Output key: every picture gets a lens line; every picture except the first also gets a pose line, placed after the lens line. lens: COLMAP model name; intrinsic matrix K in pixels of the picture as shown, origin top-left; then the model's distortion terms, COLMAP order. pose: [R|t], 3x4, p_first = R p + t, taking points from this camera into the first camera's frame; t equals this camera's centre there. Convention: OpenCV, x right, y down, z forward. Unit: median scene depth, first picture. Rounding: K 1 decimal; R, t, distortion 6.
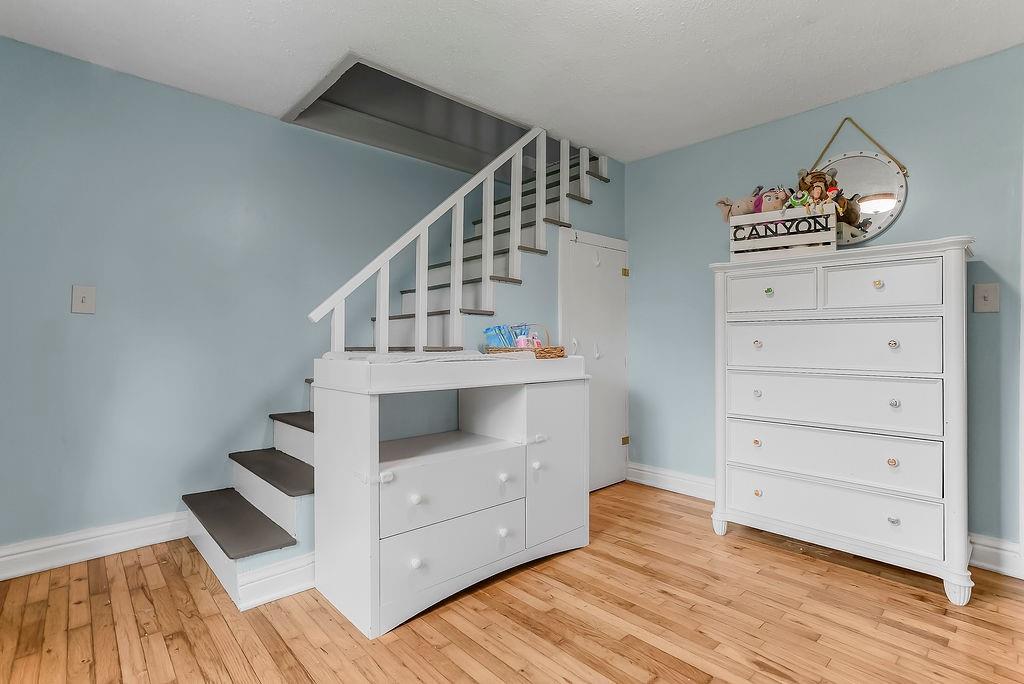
lens RADIAL K [[502.5, 0, 512.6], [0, 502.5, 337.7], [0, 0, 1]] dist [-0.016539, 0.009736]
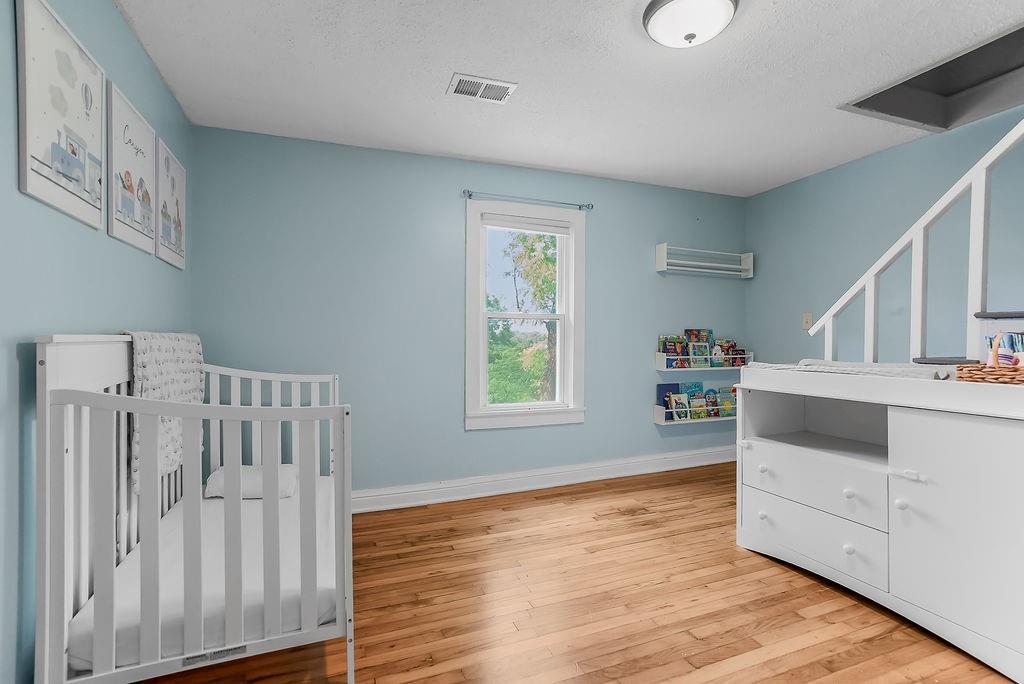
lens RADIAL K [[482.7, 0, 509.5], [0, 482.7, 340.3], [0, 0, 1]] dist [-0.039068, 0.019016]
pose [[-0.389164, 0.003021, -0.921164, 1.142734], [0.020564, 0.999774, -0.005409, -0.030936], [0.920939, -0.021048, -0.389138, 0.790103]]
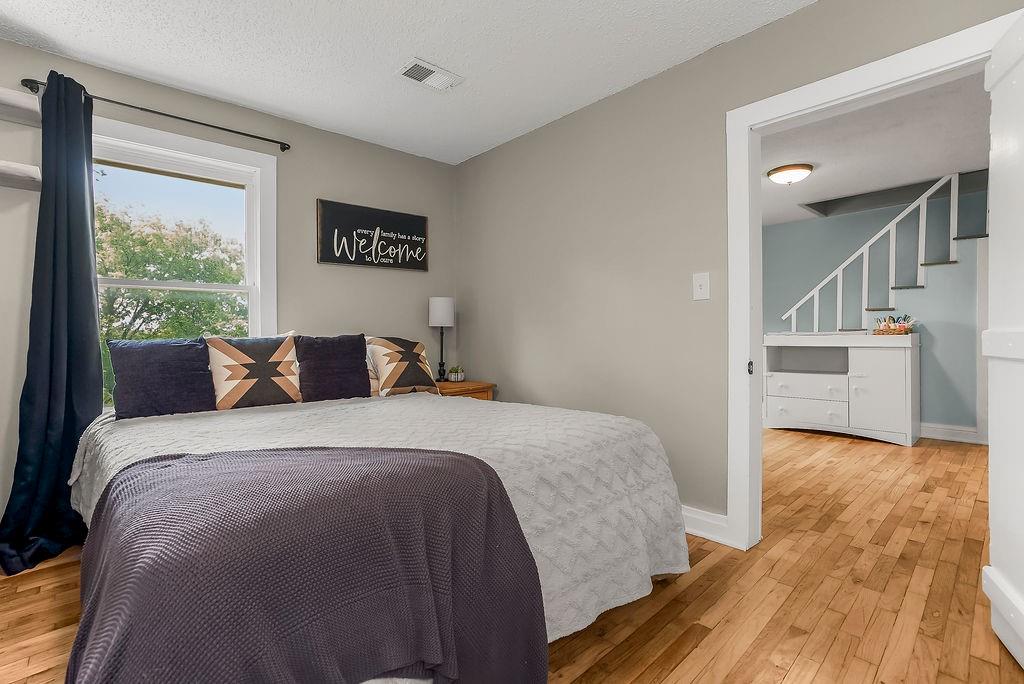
lens RADIAL K [[482.7, 0, 512.1], [0, 482.7, 333.0], [0, 0, 1]] dist [-0.039068, 0.019016]
pose [[-0.021476, 0.003275, -0.999764, 2.192705], [0.023528, 0.999719, 0.002770, -0.002239], [0.999492, -0.023463, -0.021547, -0.360921]]
